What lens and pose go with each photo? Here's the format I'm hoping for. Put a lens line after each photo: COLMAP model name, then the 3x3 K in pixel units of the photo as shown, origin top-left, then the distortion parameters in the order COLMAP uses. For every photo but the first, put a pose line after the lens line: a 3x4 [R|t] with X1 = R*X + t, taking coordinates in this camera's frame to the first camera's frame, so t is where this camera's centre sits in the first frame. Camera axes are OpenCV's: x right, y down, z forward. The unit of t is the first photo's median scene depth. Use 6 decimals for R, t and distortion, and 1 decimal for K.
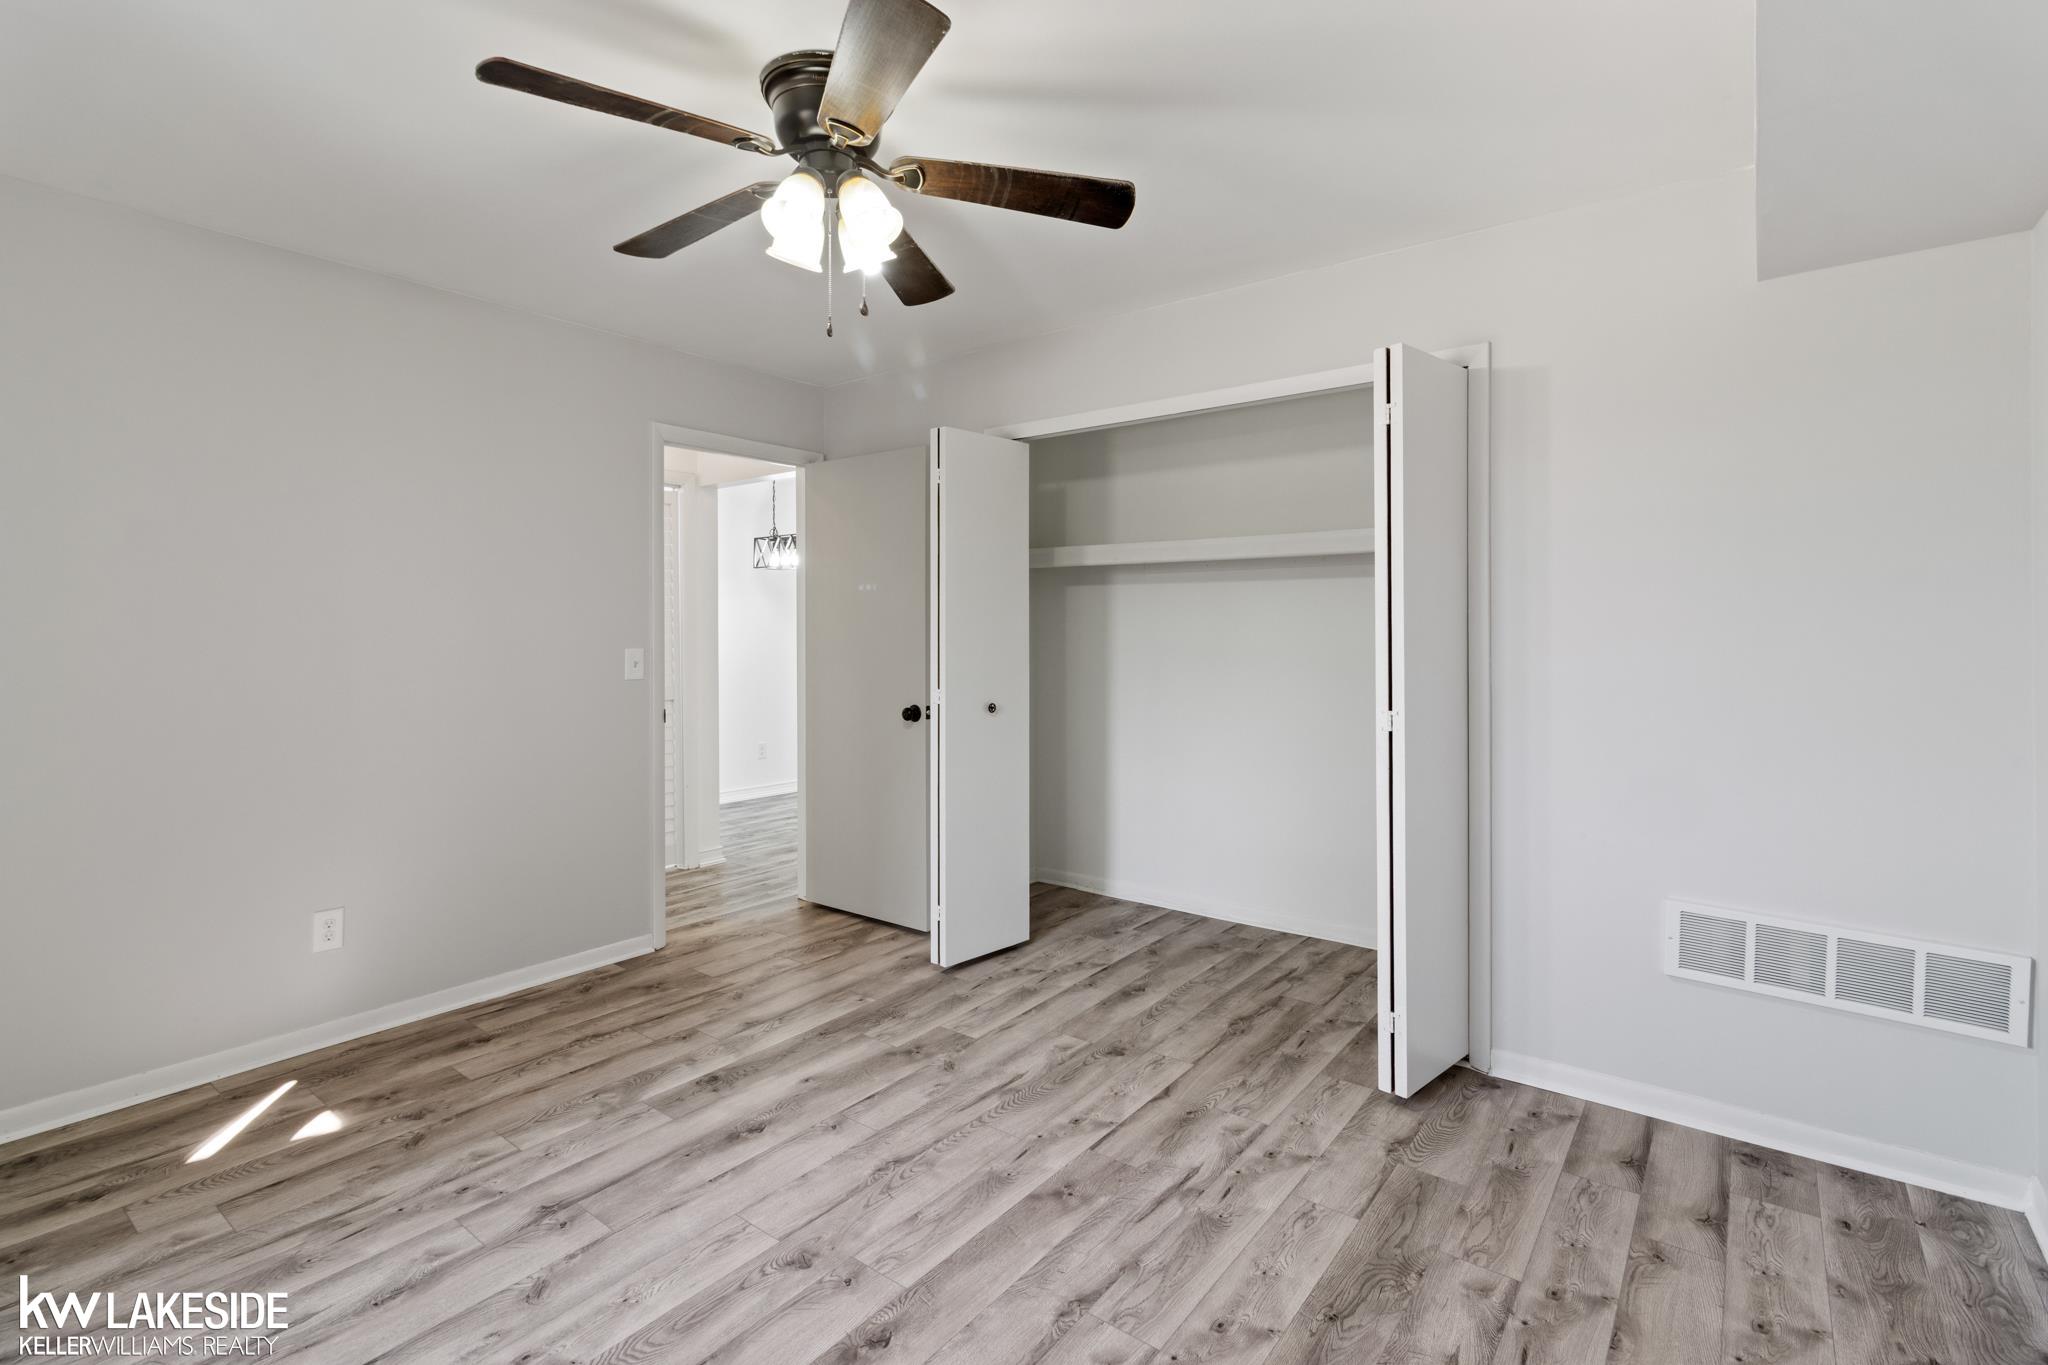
lens RADIAL K [[930.8, 0, 999.6], [0, 930.8, 629.2], [0, 0, 1]] dist [0.002602, 0.000479]
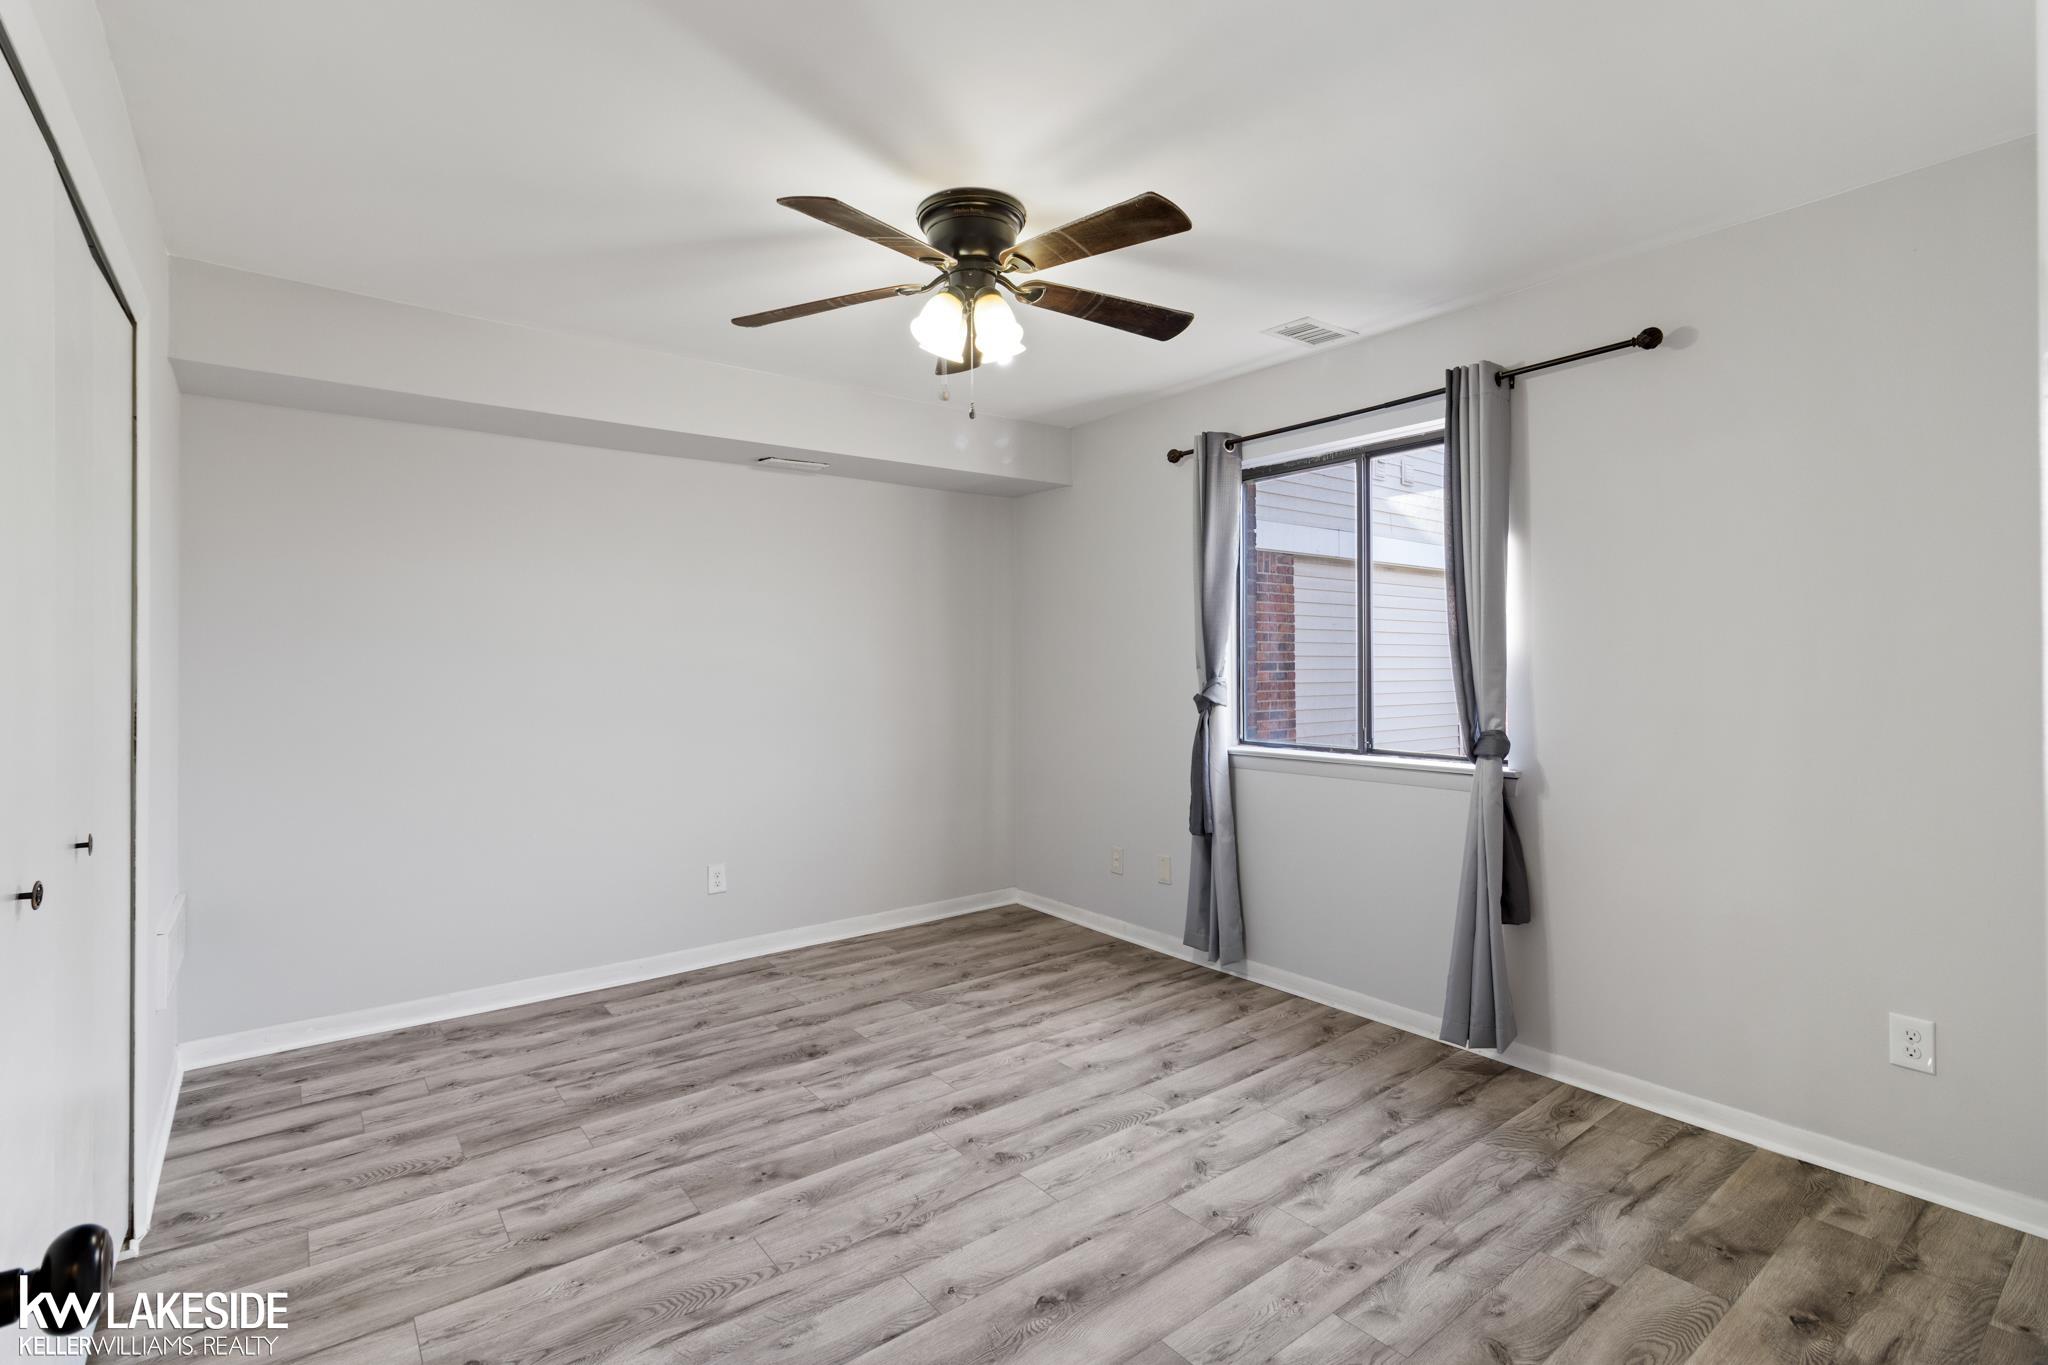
lens RADIAL K [[975.6, 0, 1021.5], [0, 975.6, 675.5], [0, 0, 1]] dist [-0.000553, 0.000064]
pose [[-0.972077, 0.005207, 0.234603, -0.416090], [0.008230, 0.999895, 0.011908, 0.002623], [-0.234517, 0.013506, -0.972018, 1.714737]]
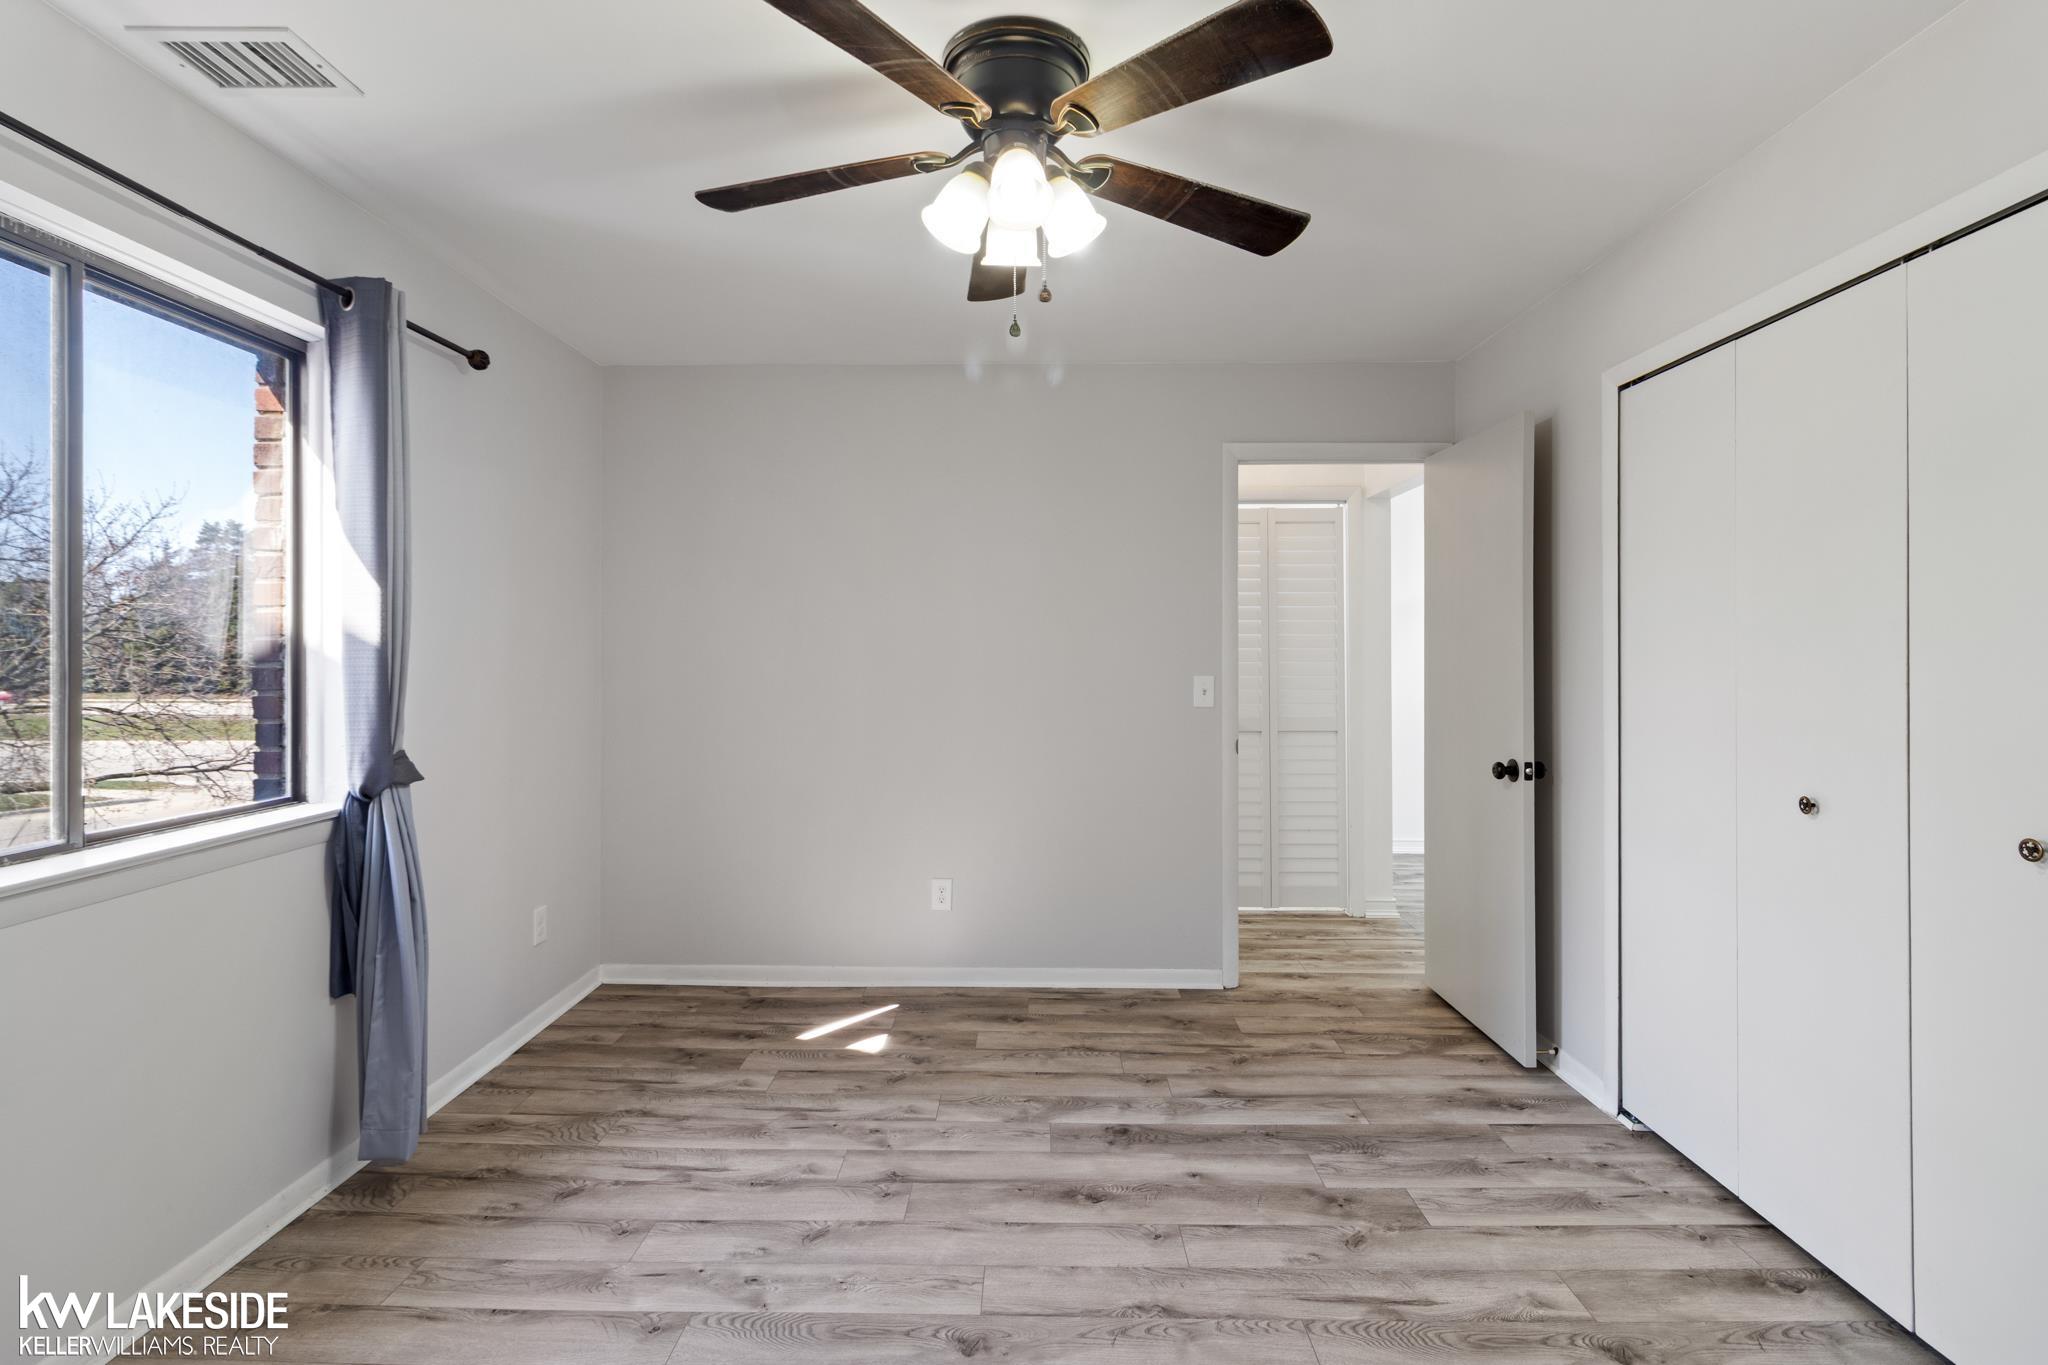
lens RADIAL K [[951.2, 0, 1030.3], [0, 951.2, 649.5], [0, 0, 1]] dist [0.002877, 0.000791]
pose [[0.618084, -0.000665, -0.786112, 0.426862], [-0.000699, 0.999999, -0.001396, -0.008607], [0.786112, 0.001413, 0.618082, 0.346700]]
